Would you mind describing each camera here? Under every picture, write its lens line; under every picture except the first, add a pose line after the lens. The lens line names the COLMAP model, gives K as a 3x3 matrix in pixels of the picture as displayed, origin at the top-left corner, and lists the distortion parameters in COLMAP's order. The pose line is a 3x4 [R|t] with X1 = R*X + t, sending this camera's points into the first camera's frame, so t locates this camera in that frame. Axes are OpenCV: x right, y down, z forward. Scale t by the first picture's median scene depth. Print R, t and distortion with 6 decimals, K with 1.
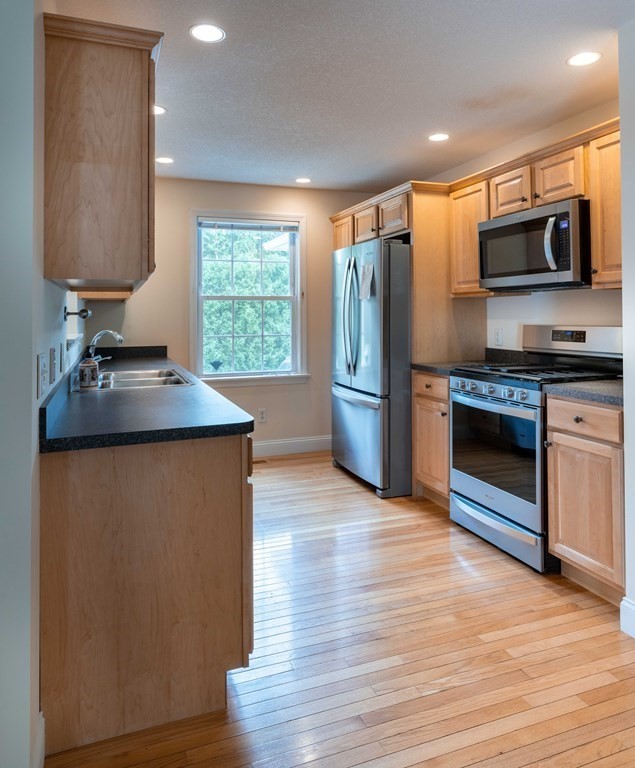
lens RADIAL K [[566.7, 0, 308.1], [0, 566.7, 229.8], [0, 0, 1]] dist [0.002232, 0.000334]
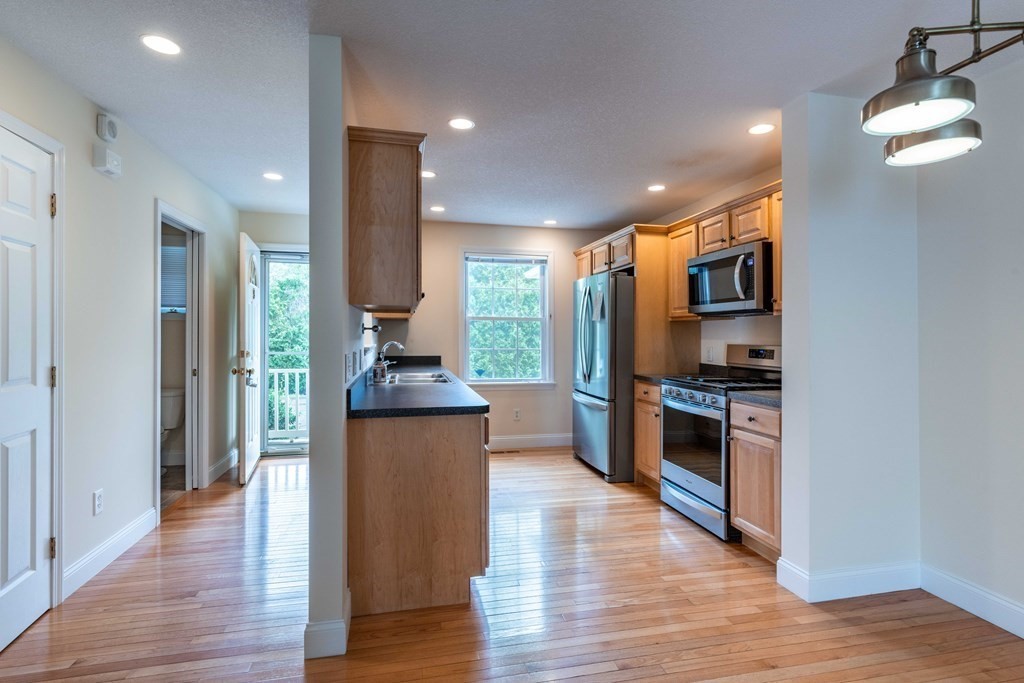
lens RADIAL K [[511.8, 0, 501.3], [0, 511.8, 258.0], [0, 0, 1]] dist [0.003768, -0.000853]
pose [[0.989675, -0.004476, -0.143260, 0.071049], [0.004767, 0.999987, 0.001685, -0.020901], [0.143251, -0.002350, 0.989684, -0.157278]]
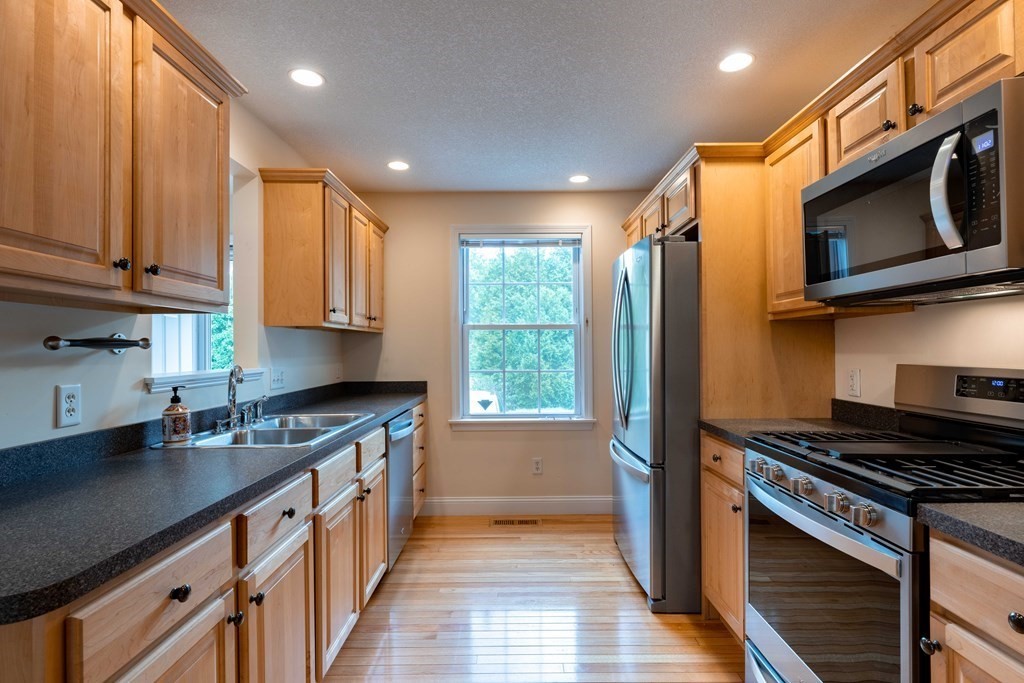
lens RADIAL K [[511.8, 0, 506.5], [0, 511.8, 302.6], [0, 0, 1]] dist [0.003768, -0.000853]
pose [[0.941269, -0.027443, -0.336540, 0.212808], [0.048302, 0.997385, 0.053765, 0.068740], [0.334184, -0.066863, 0.940133, 0.448649]]
